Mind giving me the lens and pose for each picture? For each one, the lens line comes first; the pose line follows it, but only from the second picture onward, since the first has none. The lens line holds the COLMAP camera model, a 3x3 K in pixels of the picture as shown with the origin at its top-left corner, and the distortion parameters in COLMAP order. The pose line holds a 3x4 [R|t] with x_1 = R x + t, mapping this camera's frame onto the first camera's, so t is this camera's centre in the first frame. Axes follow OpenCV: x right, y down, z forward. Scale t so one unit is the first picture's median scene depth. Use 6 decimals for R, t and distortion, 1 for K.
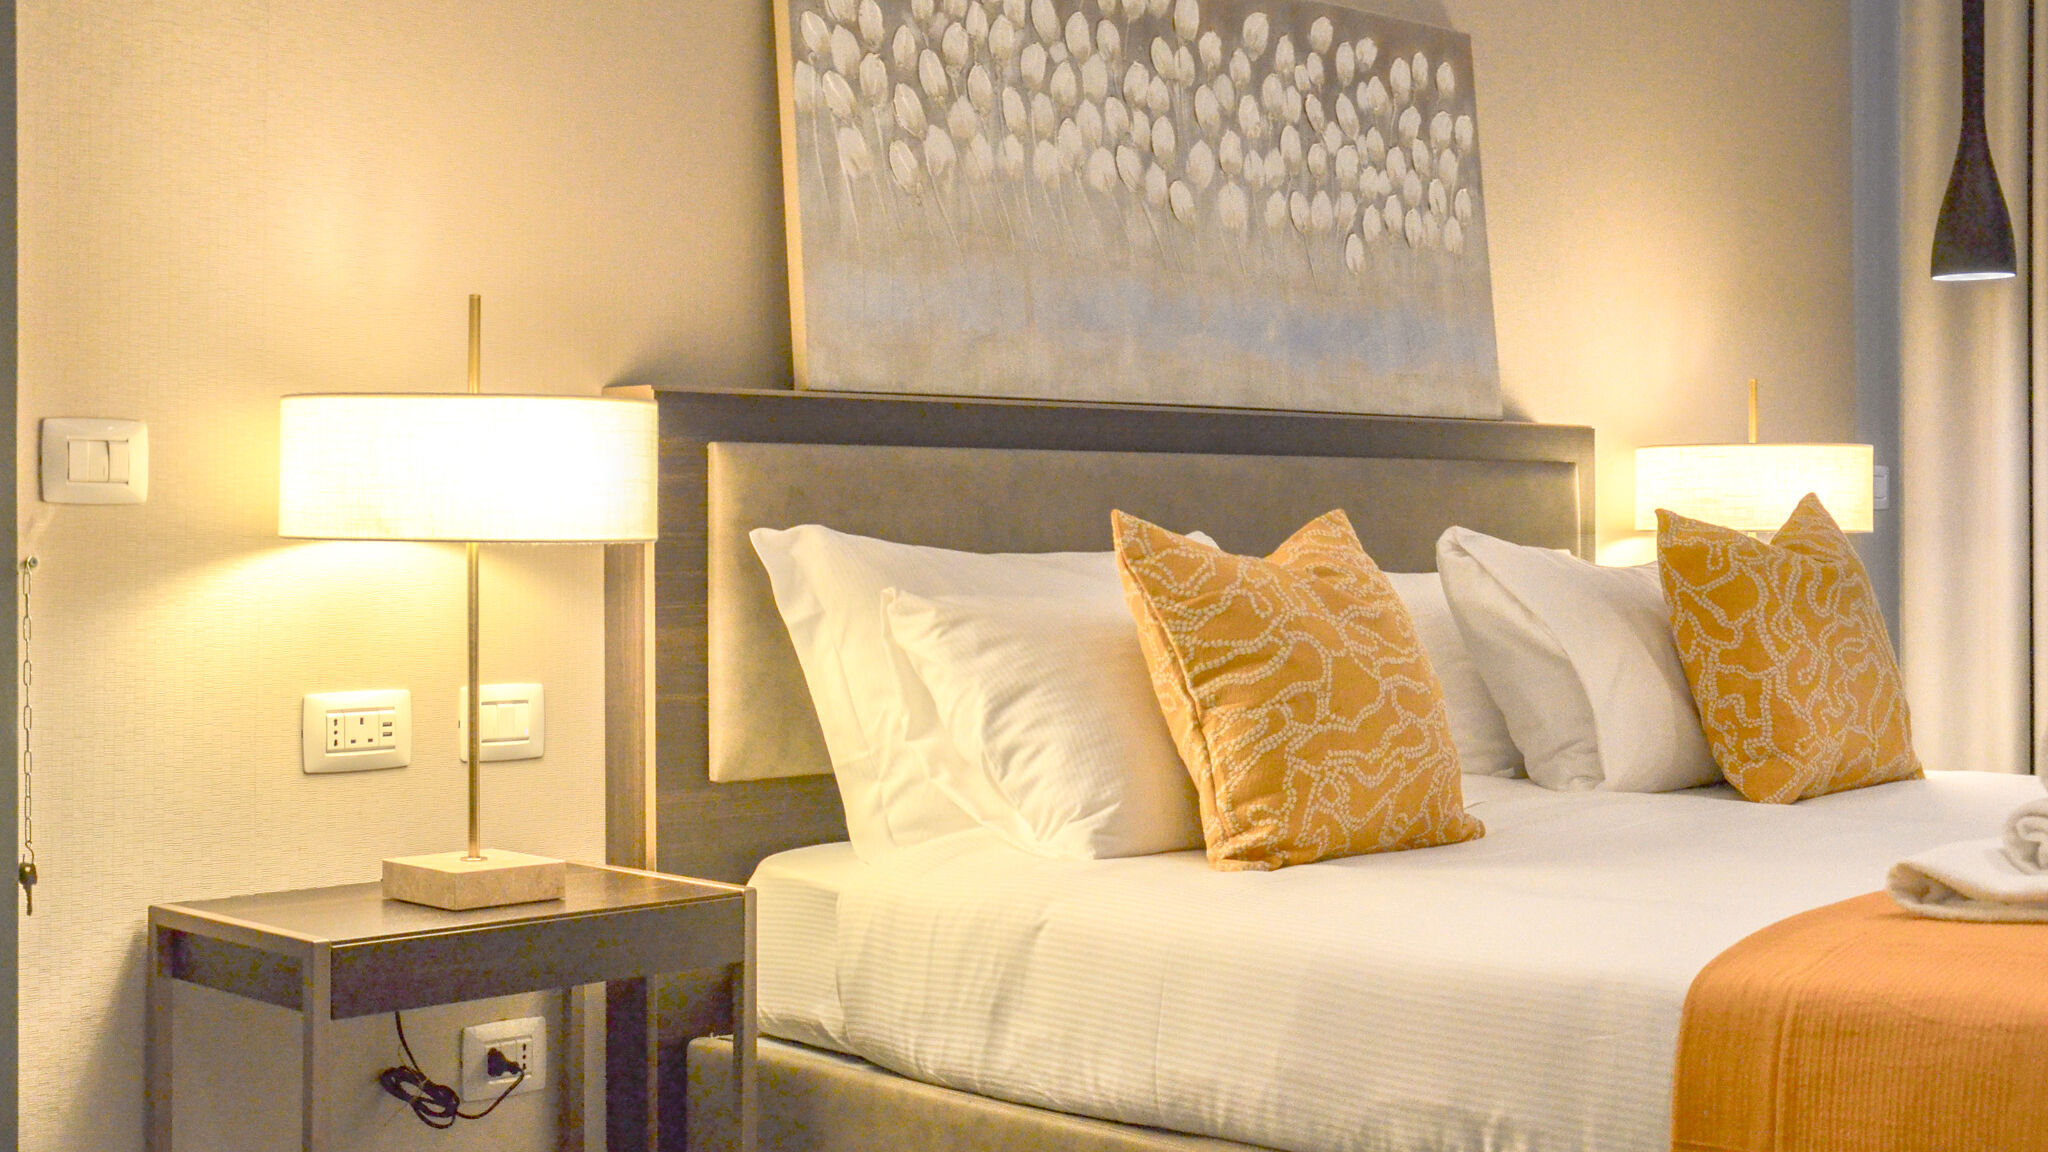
lens RADIAL K [[2611.5, 0, 956.5], [0, 2611.5, 568.9], [0, 0, 1]] dist [-0.048627, -0.013491]
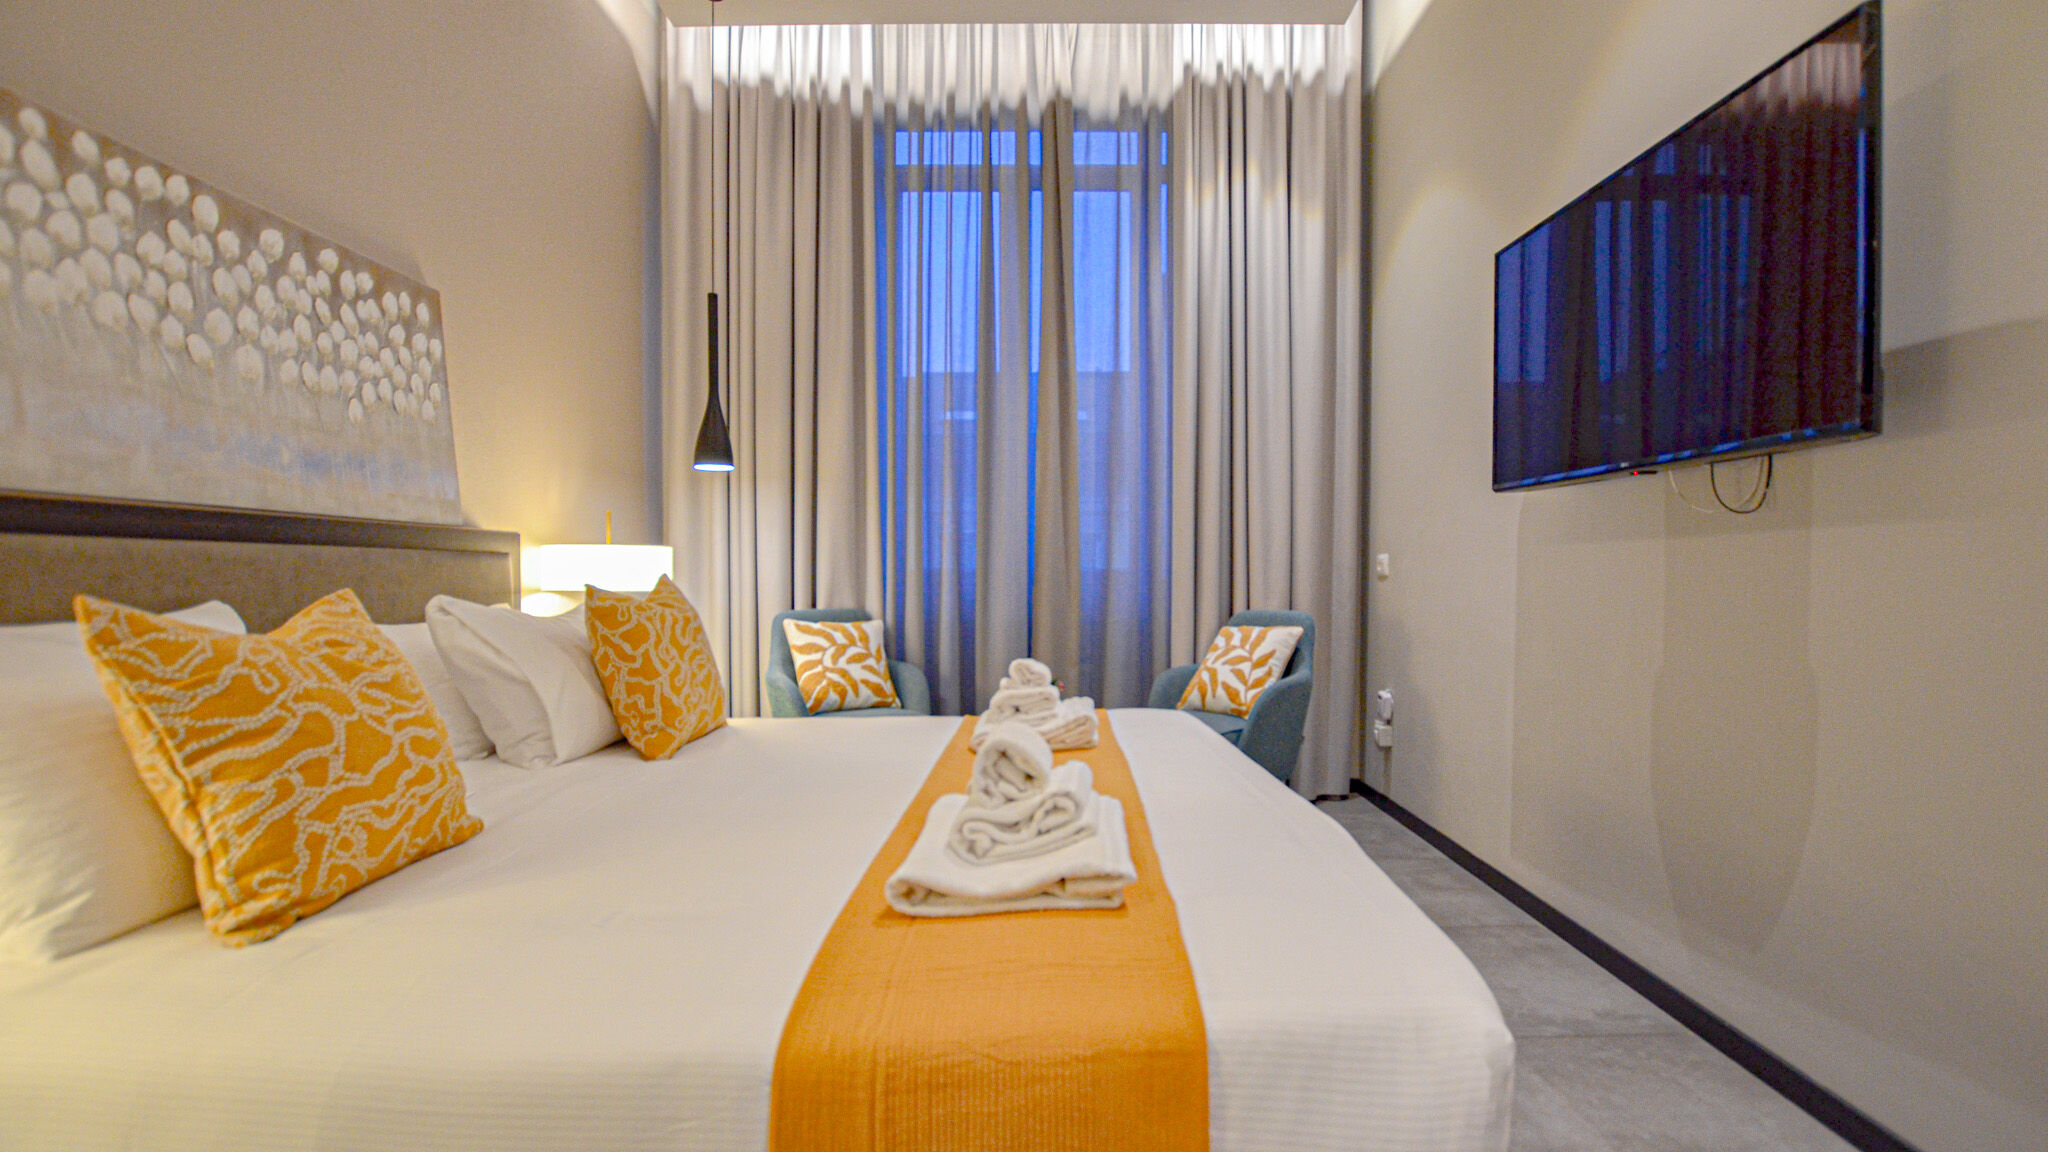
lens RADIAL K [[901.2, 0, 1038.4], [0, 901.2, 601.0], [0, 0, 1]] dist [-0.033497, 0.003848]
pose [[0.686430, -0.015527, 0.727030, 0.056492], [0.005613, 0.999855, 0.016054, -0.019343], [-0.727174, -0.006939, 0.686418, 0.402967]]
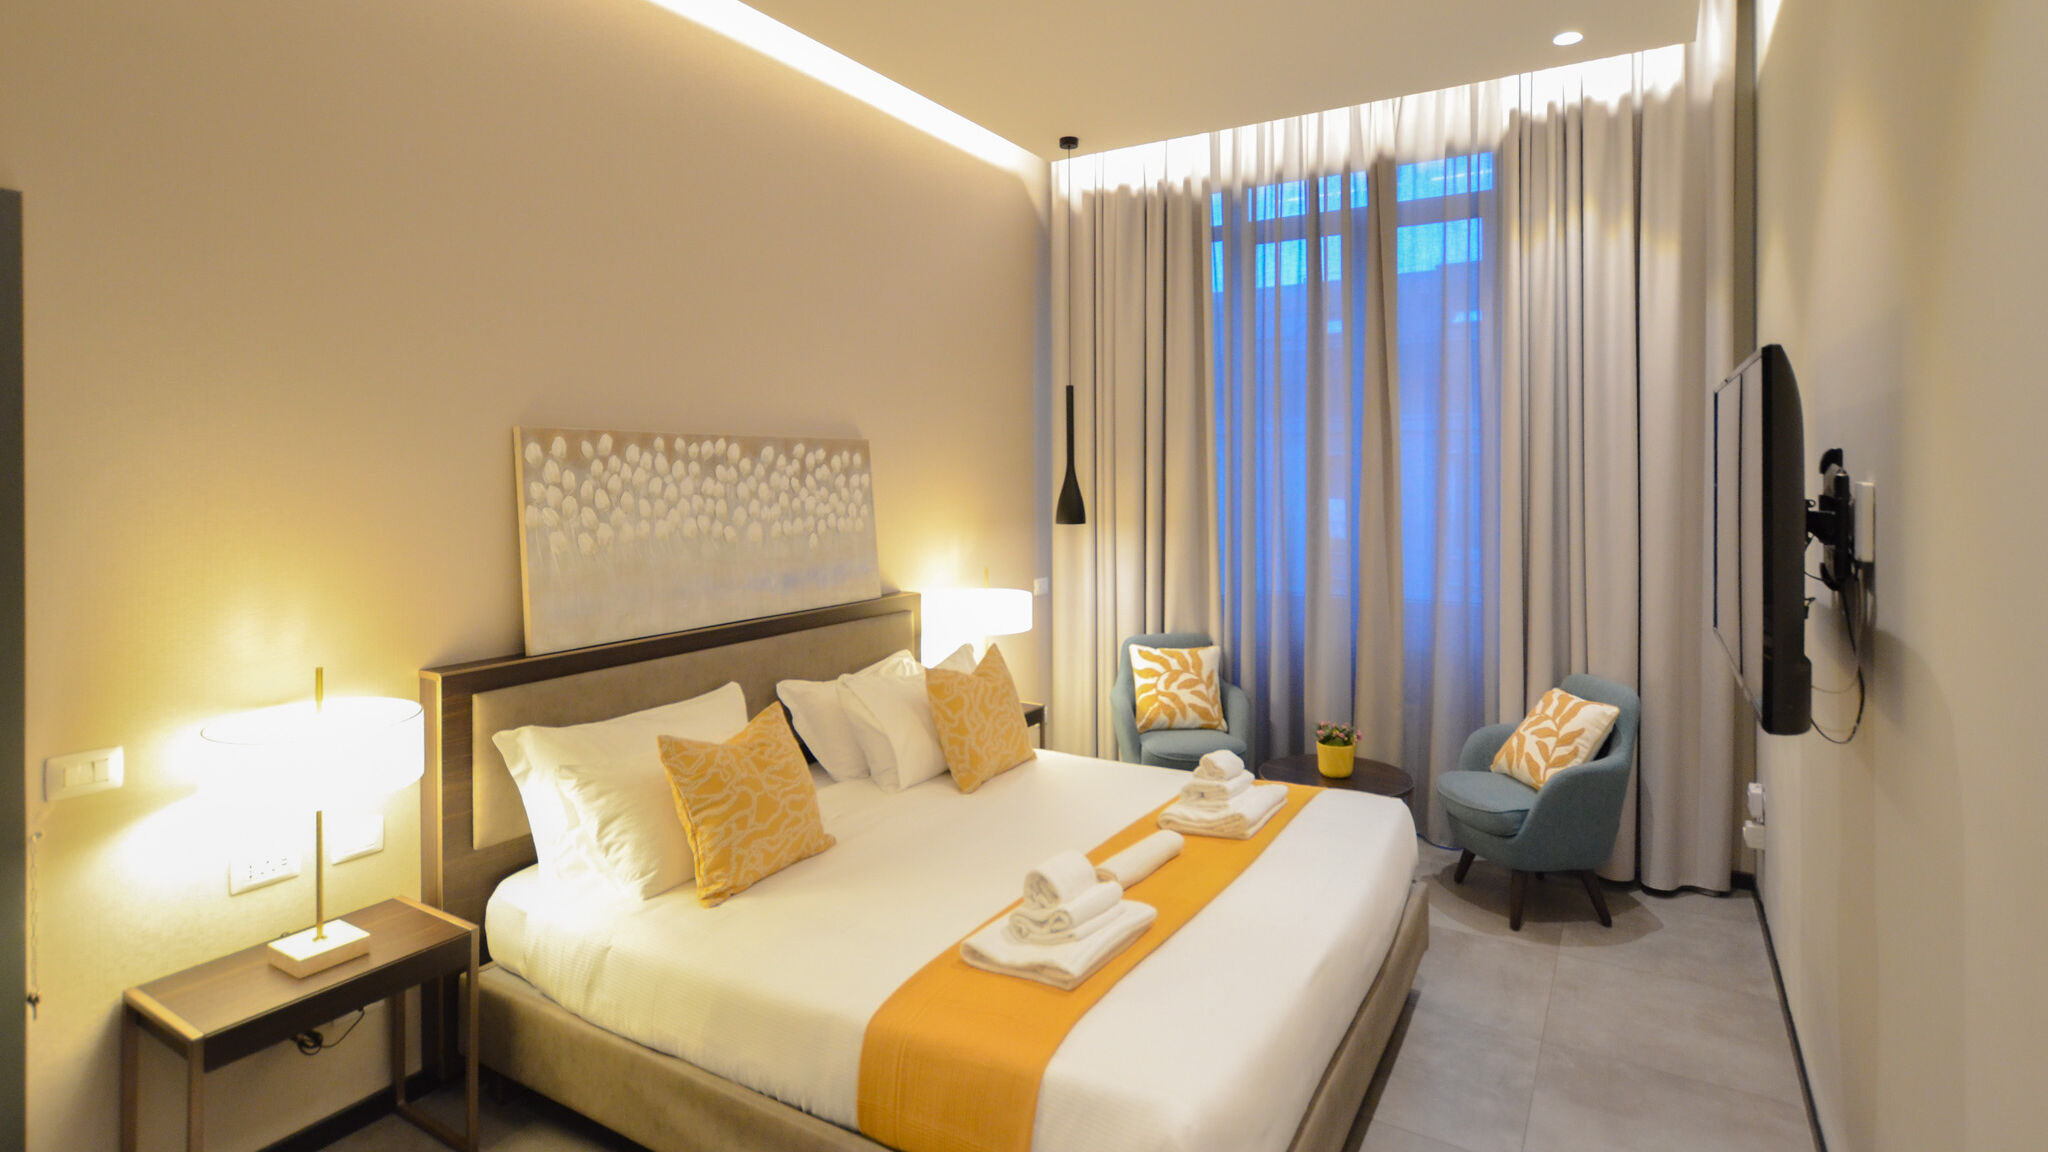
lens RADIAL K [[999.8, 0, 1038.1], [0, 999.8, 483.2], [0, 0, 1]] dist [0.001851, 0.000950]
pose [[0.962513, -0.000520, 0.271234, 0.113802], [0.002125, 0.999982, -0.005626, -0.188752], [-0.271226, 0.005991, 0.962497, 0.060674]]
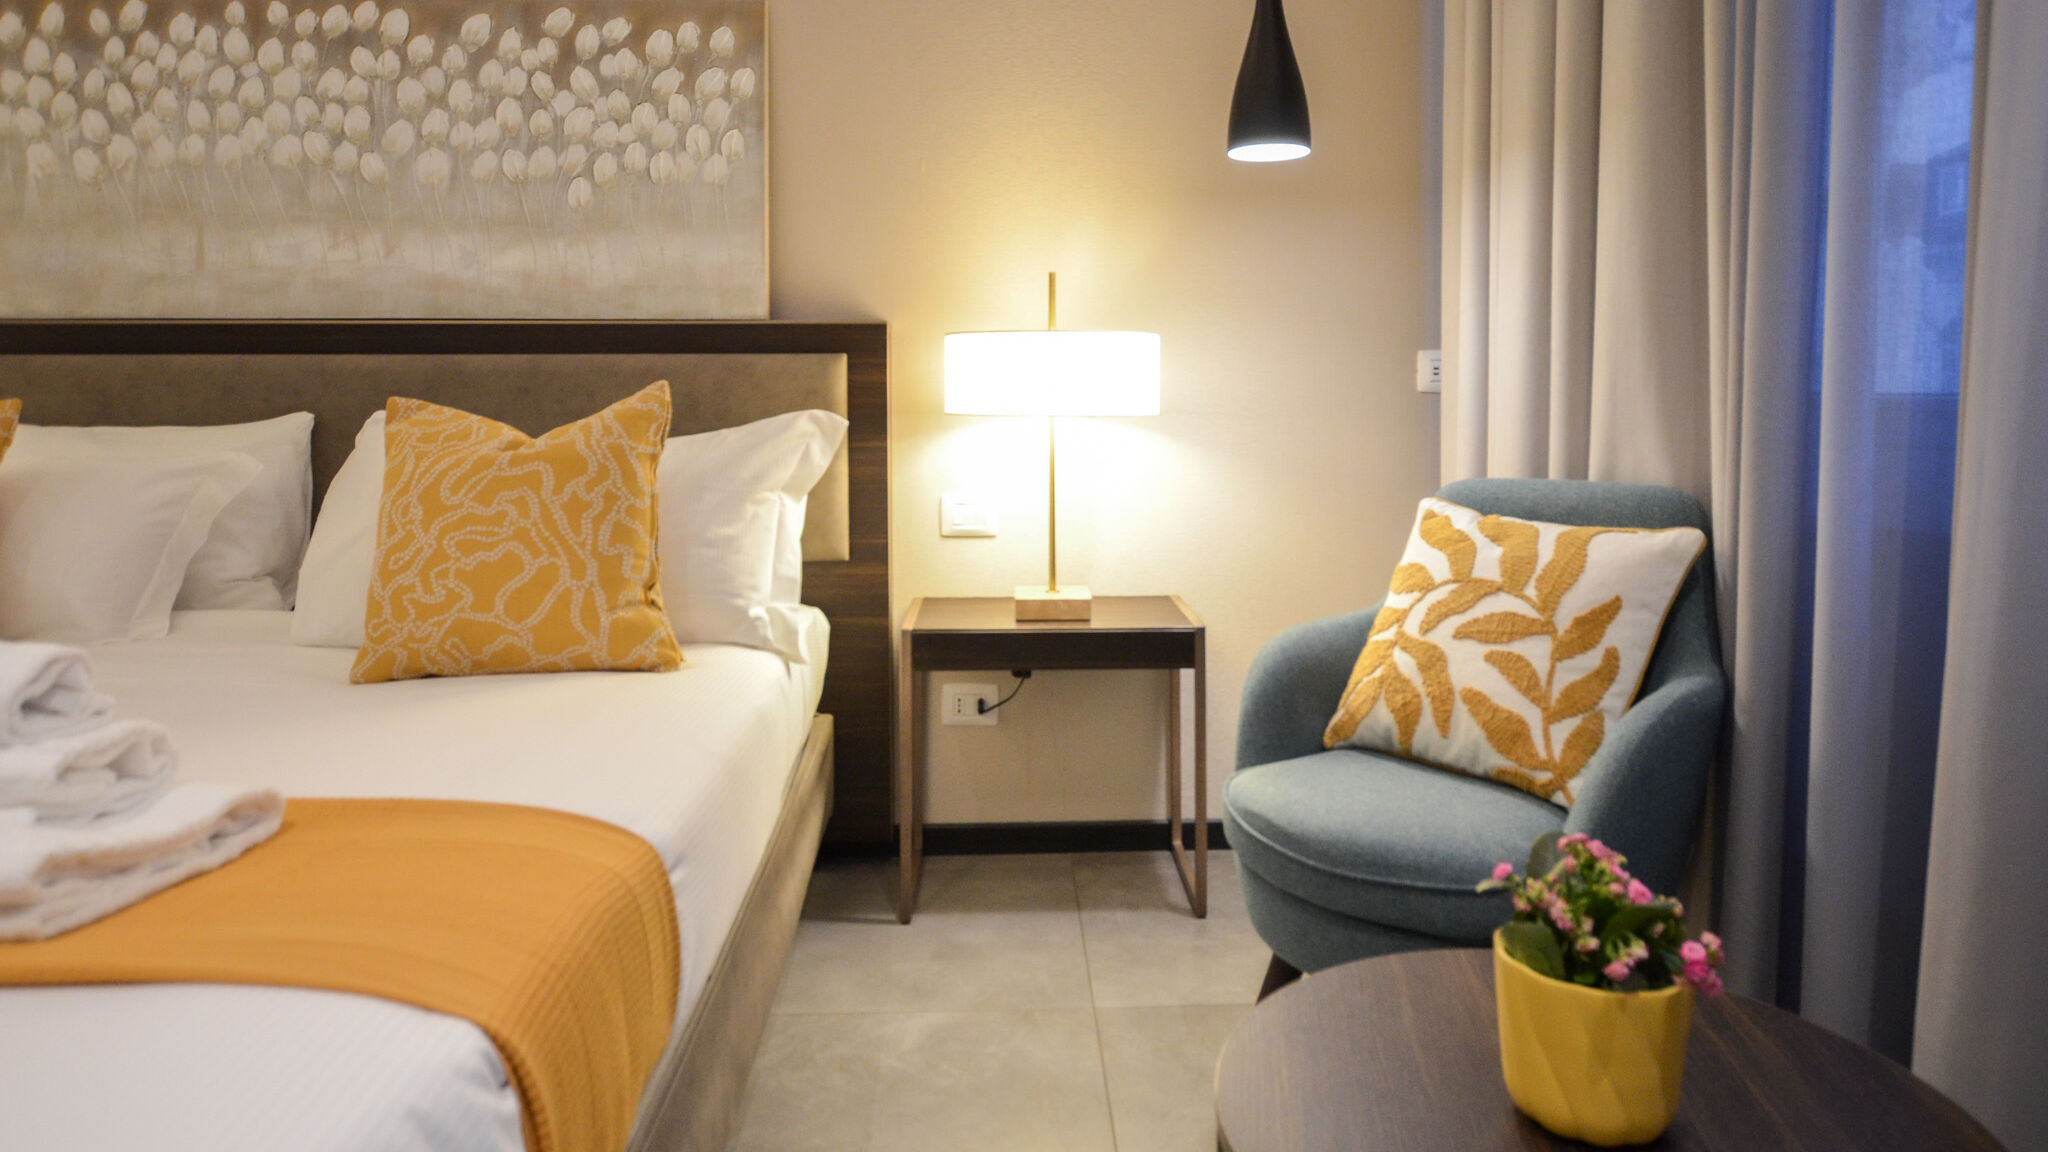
lens RADIAL K [[1309.1, 0, 1075.0], [0, 1309.1, 450.7], [0, 0, 1]] dist [-0.002666, -0.002135]
pose [[0.759240, 0.031084, -0.650068, 0.838673], [-0.013603, 0.999398, 0.031900, -0.022103], [0.650669, -0.015377, 0.759206, 0.751804]]
